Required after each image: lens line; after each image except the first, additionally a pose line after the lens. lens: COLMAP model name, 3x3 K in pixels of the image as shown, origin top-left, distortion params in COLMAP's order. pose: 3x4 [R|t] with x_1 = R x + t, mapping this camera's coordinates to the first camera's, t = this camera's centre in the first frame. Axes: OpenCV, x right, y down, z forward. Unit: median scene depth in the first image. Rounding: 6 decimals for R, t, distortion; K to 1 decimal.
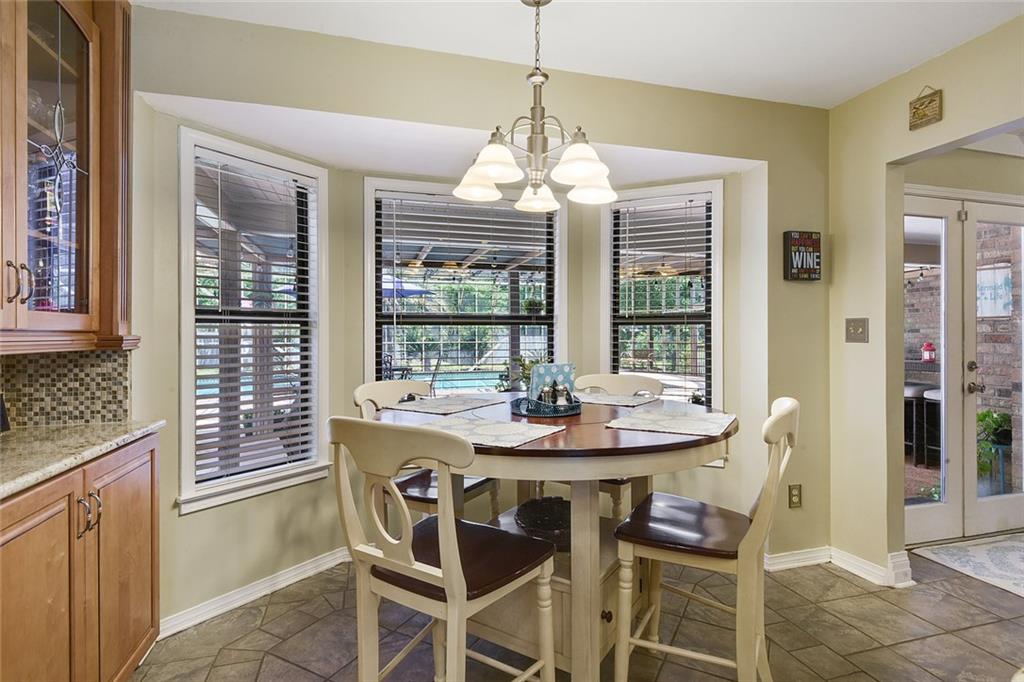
lens RADIAL K [[514.1, 0, 513.7], [0, 514.1, 334.1], [0, 0, 1]] dist [0.002762, 0.000244]
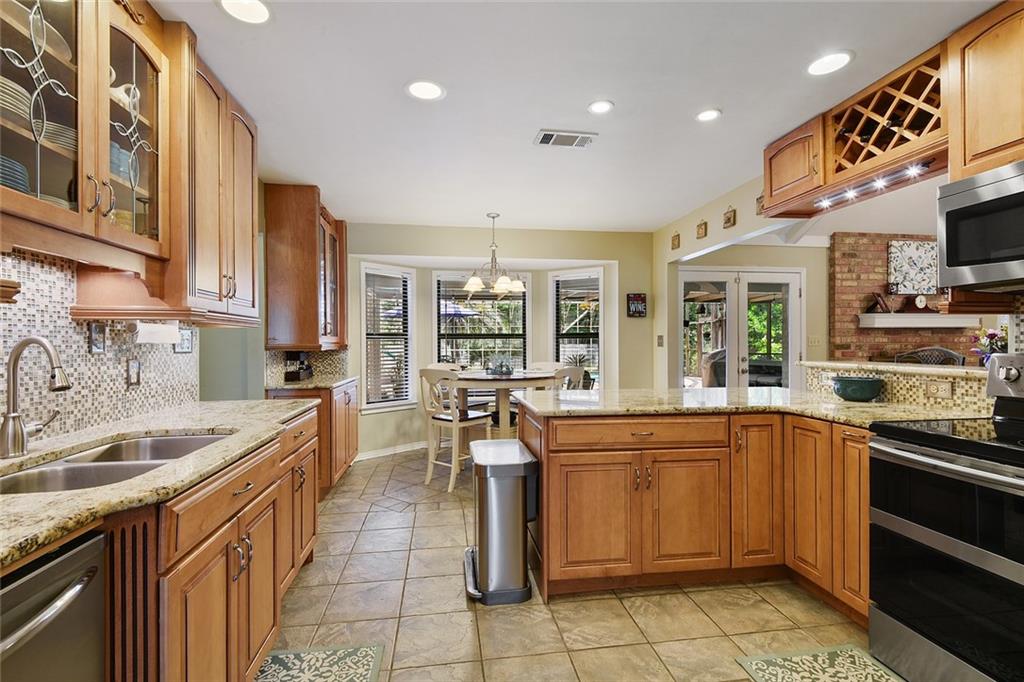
lens RADIAL K [[465.2, 0, 511.2], [0, 465.2, 346.8], [0, 0, 1]] dist [-0.001320, -0.000154]
pose [[0.991063, -0.002149, -0.133376, 0.310285], [0.002899, 0.999981, 0.005429, 0.004337], [0.133362, -0.005767, 0.991051, -0.929658]]
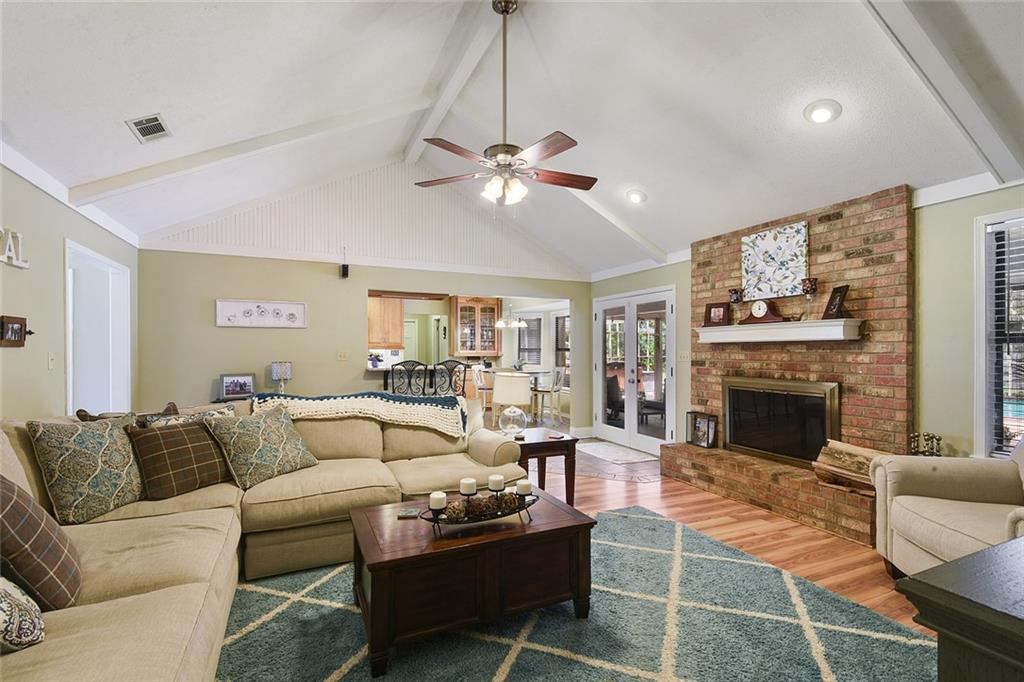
lens RADIAL K [[465.2, 0, 511.2], [0, 465.2, 346.8], [0, 0, 1]] dist [-0.001320, -0.000154]
pose [[0.144488, -0.002489, -0.989503, 3.349209], [0.004192, 0.999989, -0.001904, -0.048964], [0.989498, -0.003873, 0.144497, 0.280406]]
